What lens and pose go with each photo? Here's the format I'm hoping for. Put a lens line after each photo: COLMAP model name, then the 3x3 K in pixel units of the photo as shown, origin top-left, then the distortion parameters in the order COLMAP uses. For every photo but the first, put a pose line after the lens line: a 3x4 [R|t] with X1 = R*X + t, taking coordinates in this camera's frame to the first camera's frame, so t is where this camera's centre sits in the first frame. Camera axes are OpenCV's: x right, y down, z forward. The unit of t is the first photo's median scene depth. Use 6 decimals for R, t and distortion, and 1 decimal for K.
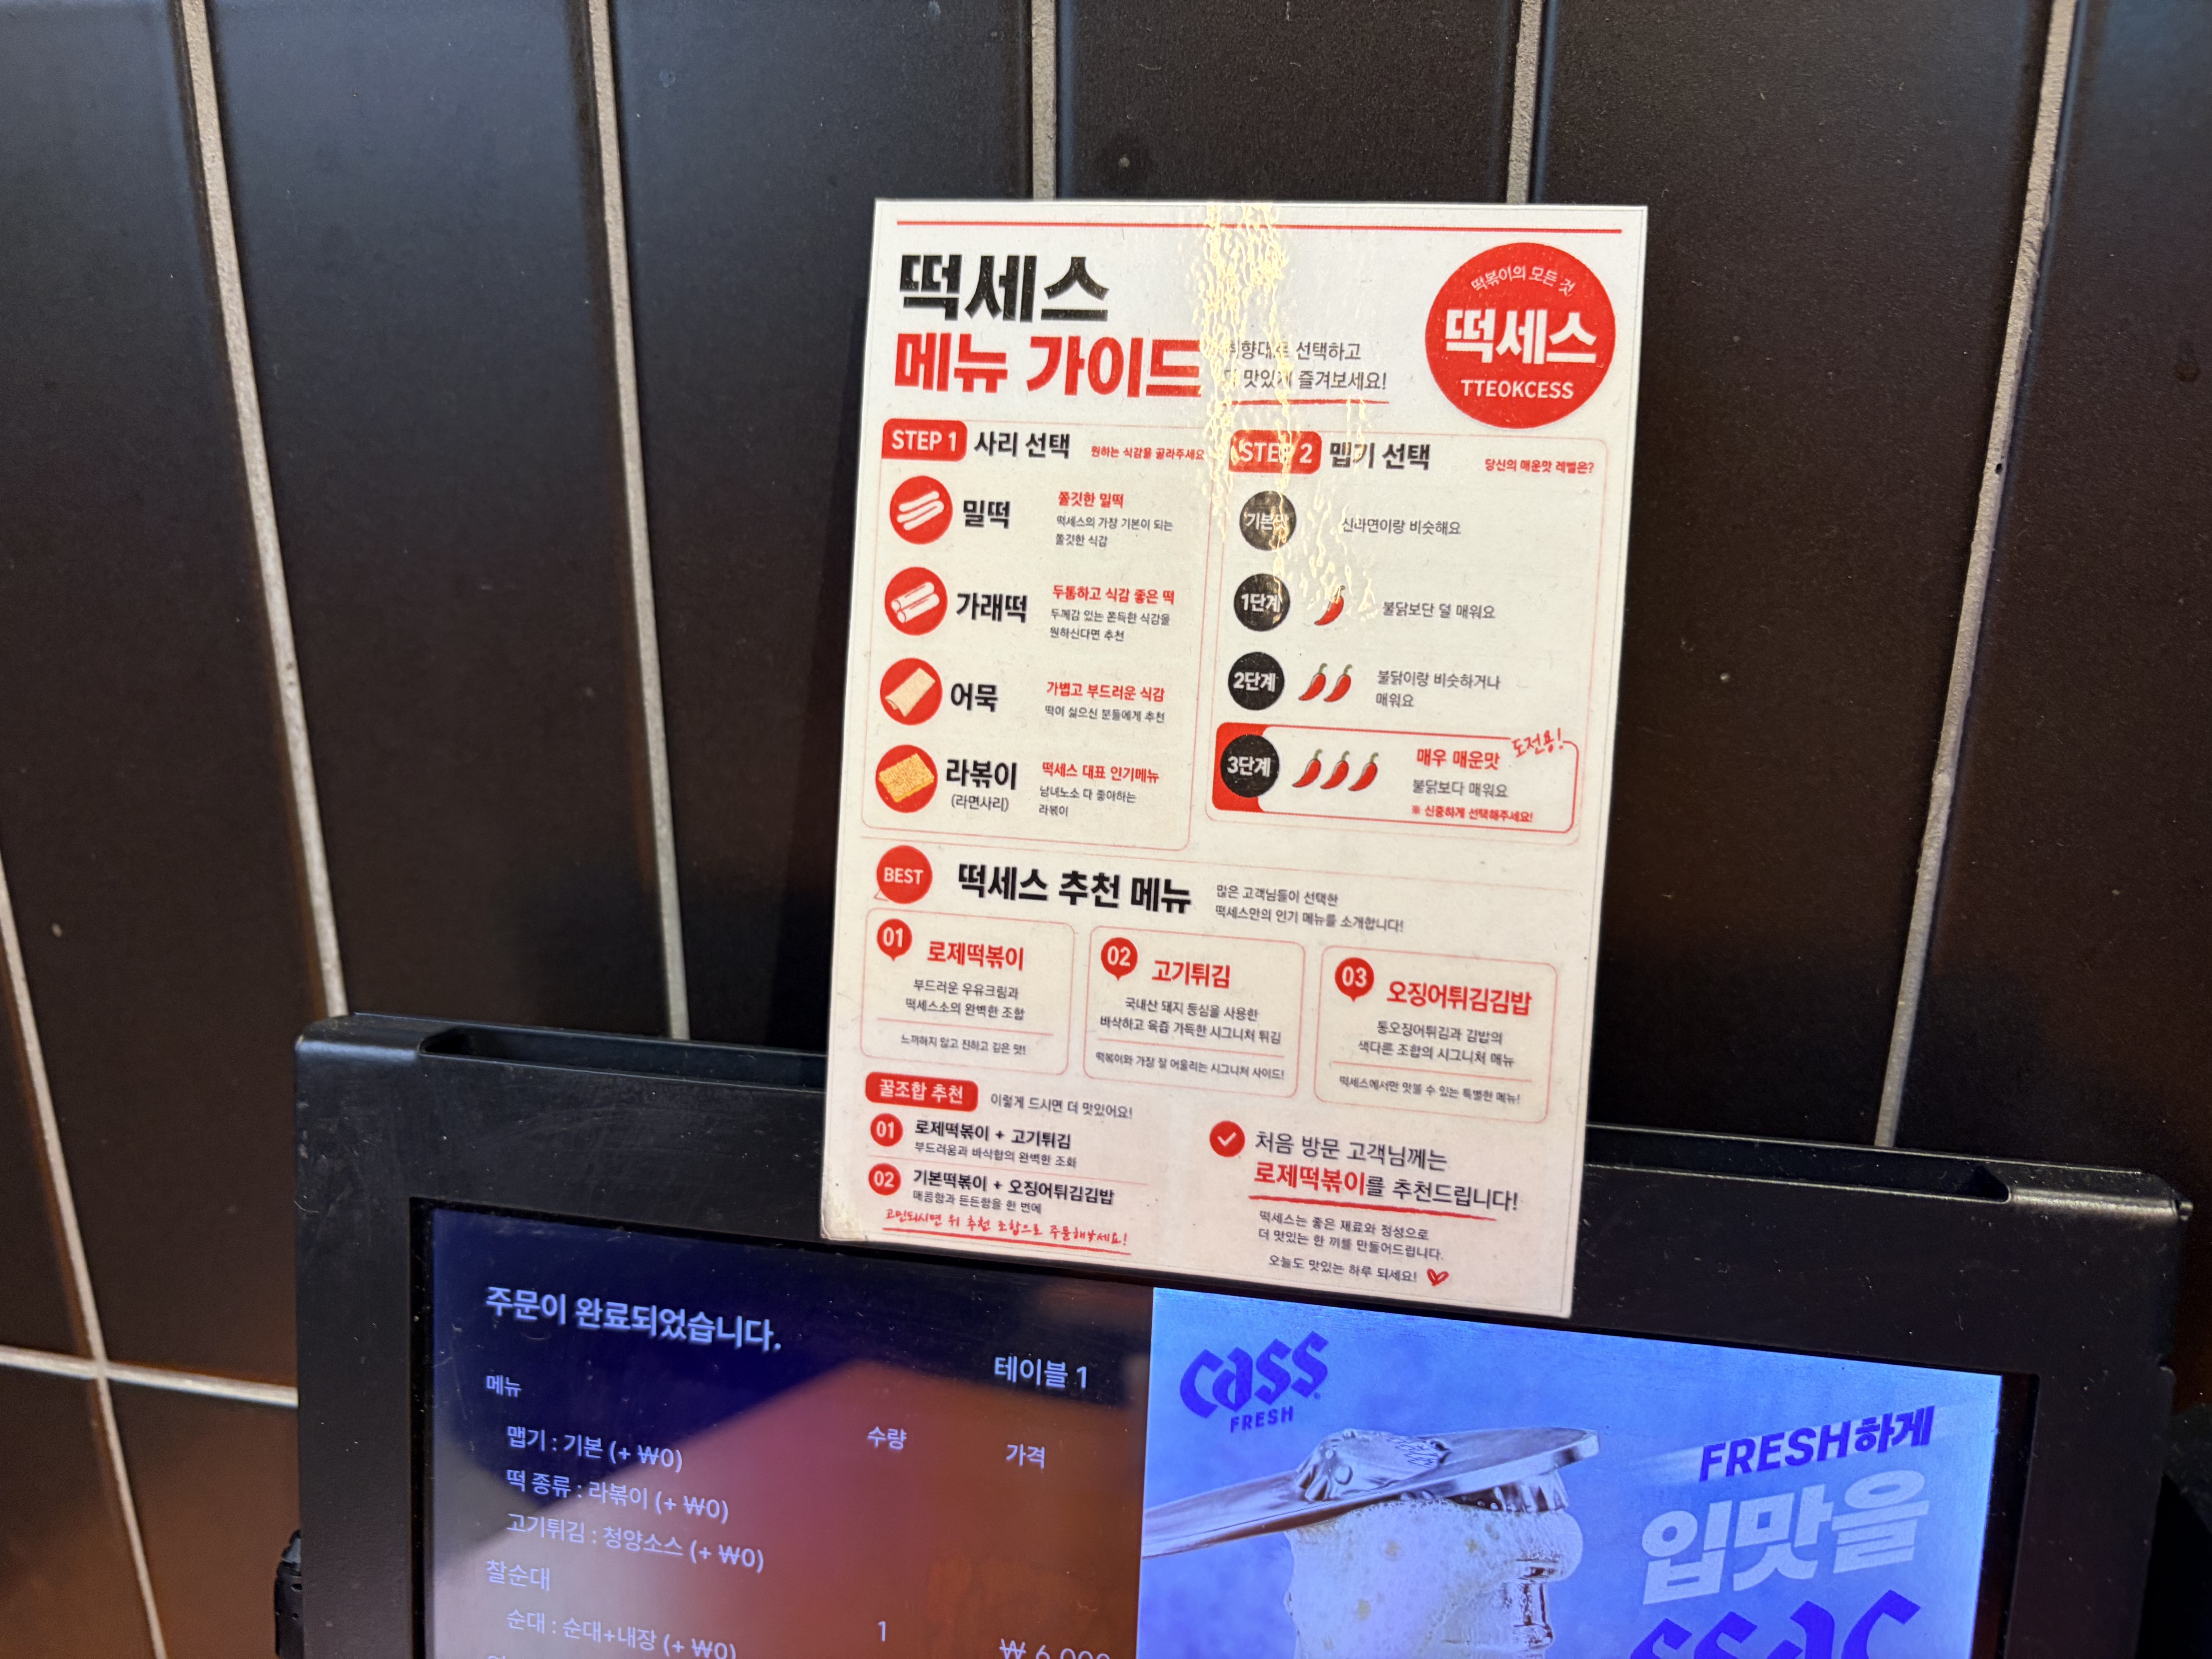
lens RADIAL K [[1653.1, 0, 1104.2], [0, 1653.1, 843.6], [0, 0, 1]] dist [0.040133, -0.050518]
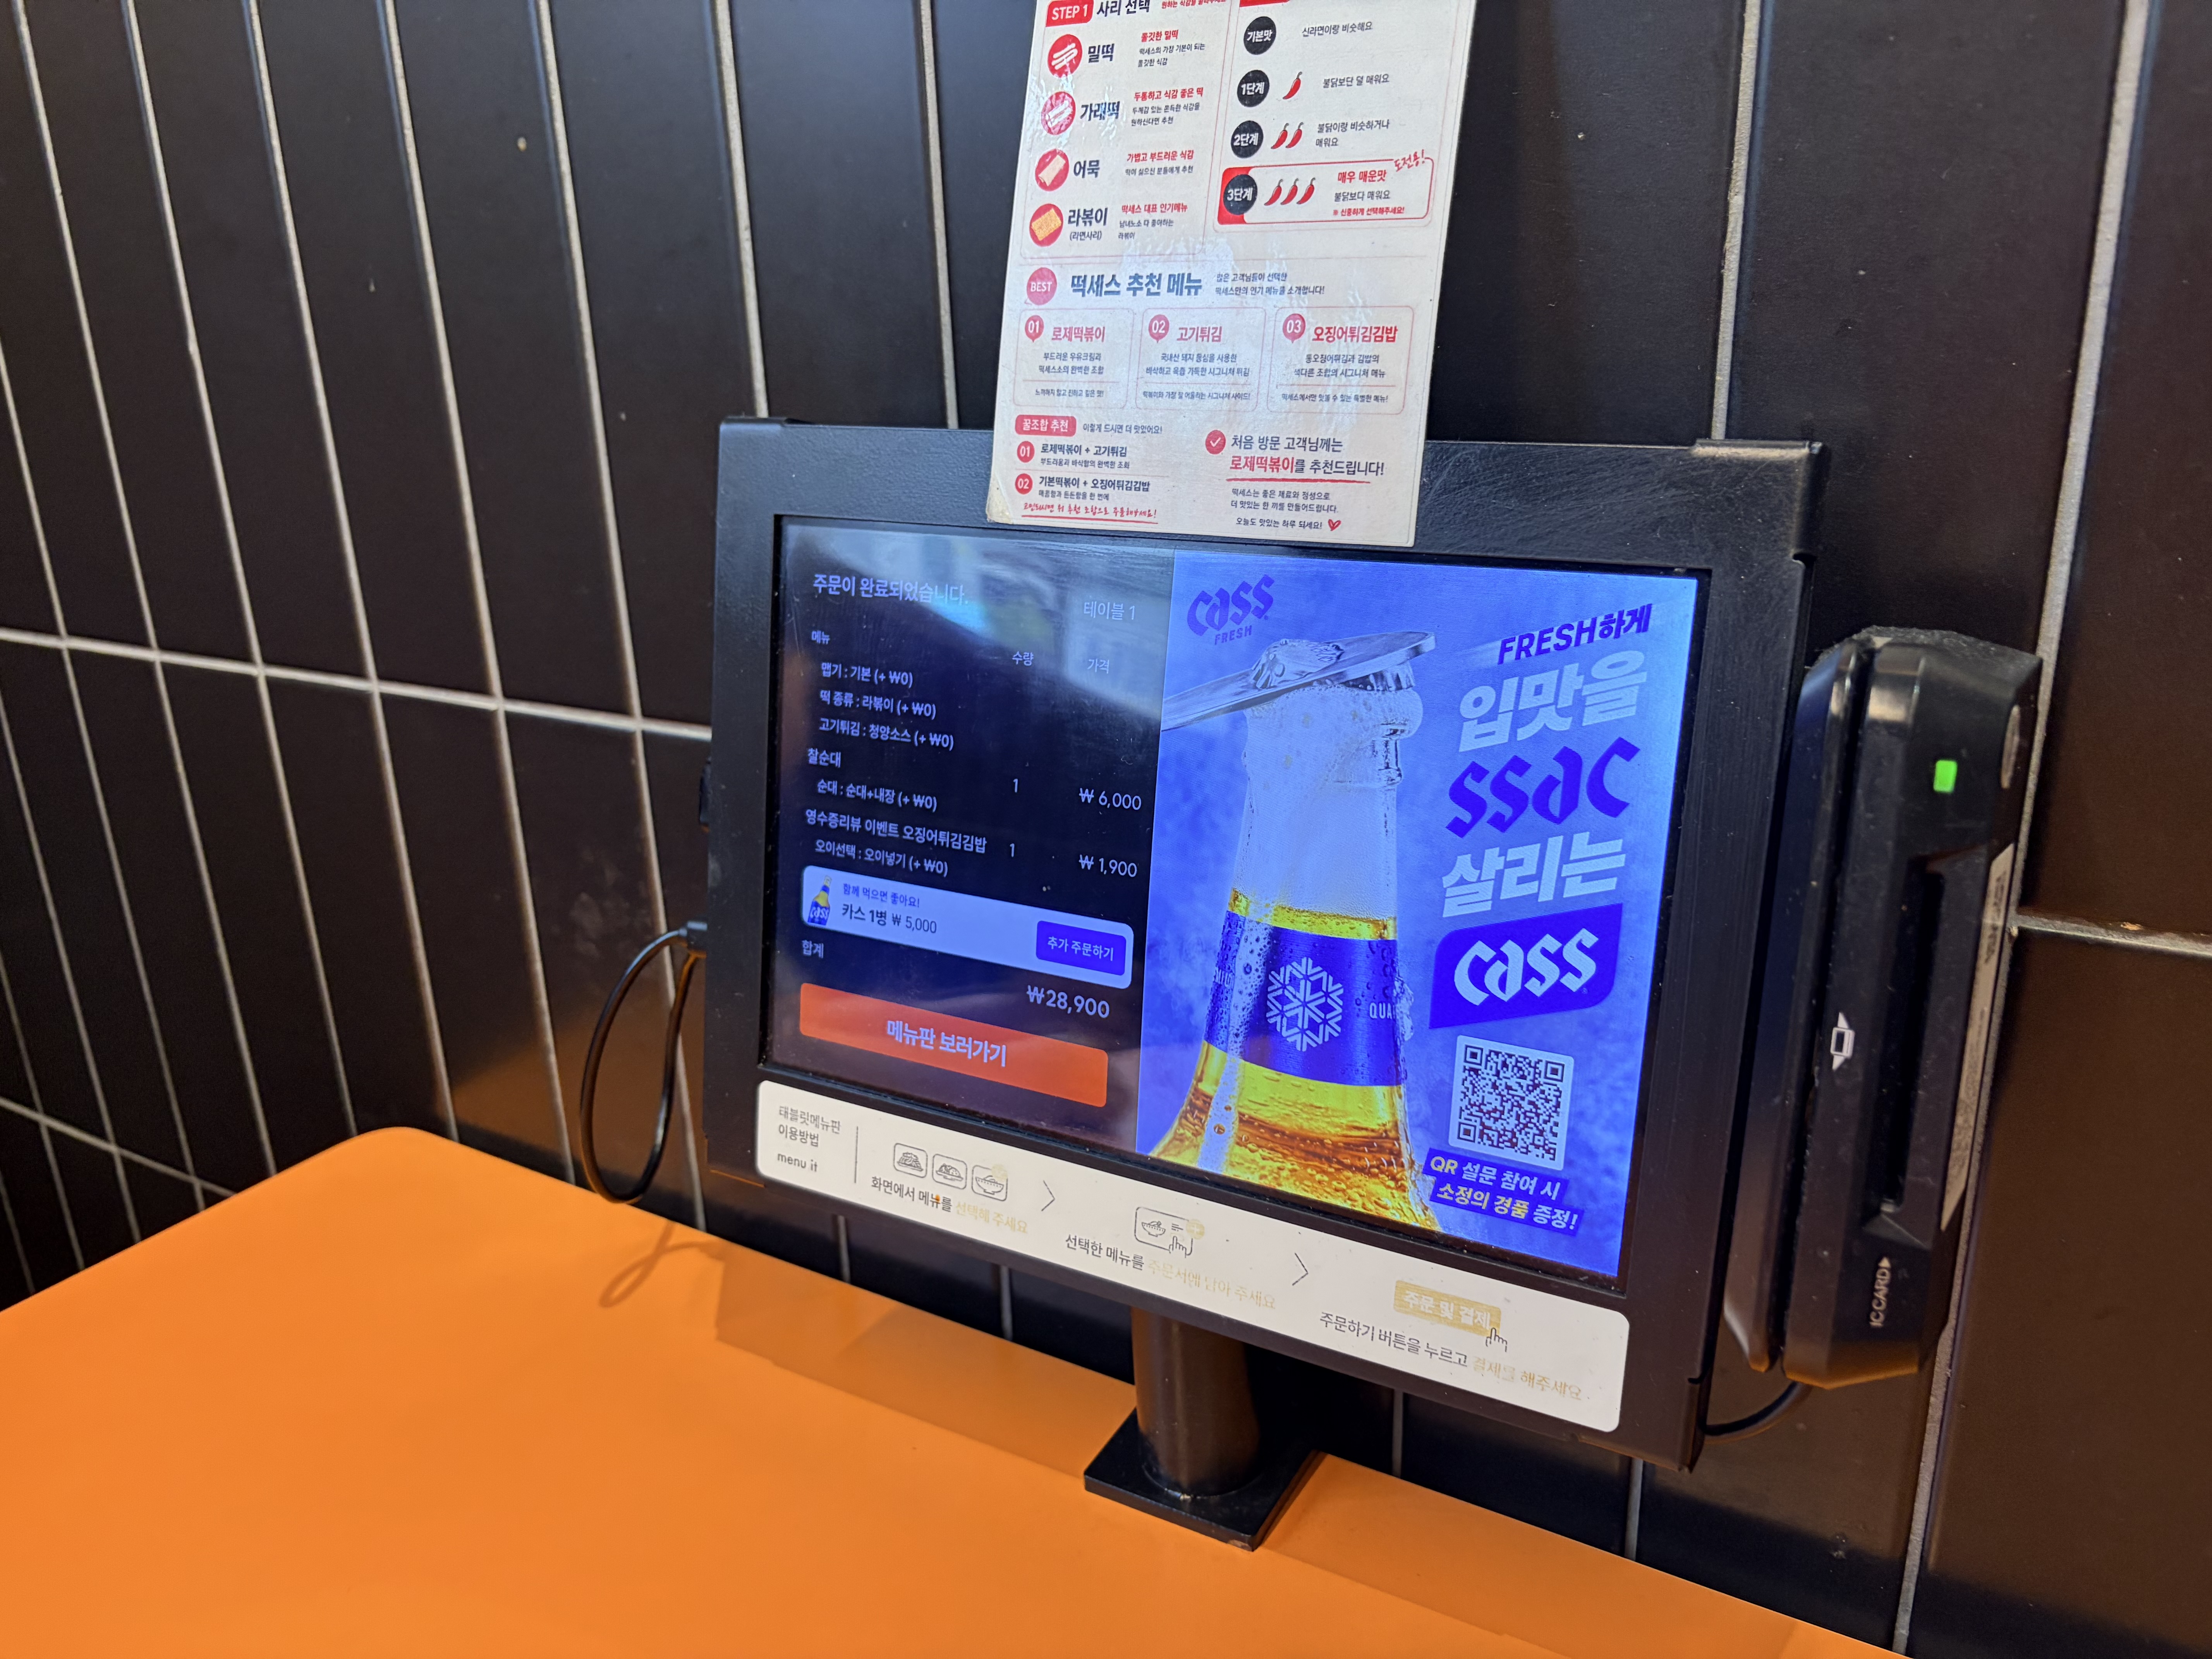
lens RADIAL K [[1653.1, 0, 1090.4], [0, 1653.1, 829.4], [0, 0, 1]] dist [0.040133, -0.050518]
pose [[0.937361, 0.076194, -0.339925, 0.531690], [-0.077934, 0.996922, 0.008550, 0.546564], [0.339530, 0.018477, 0.940414, -0.524172]]
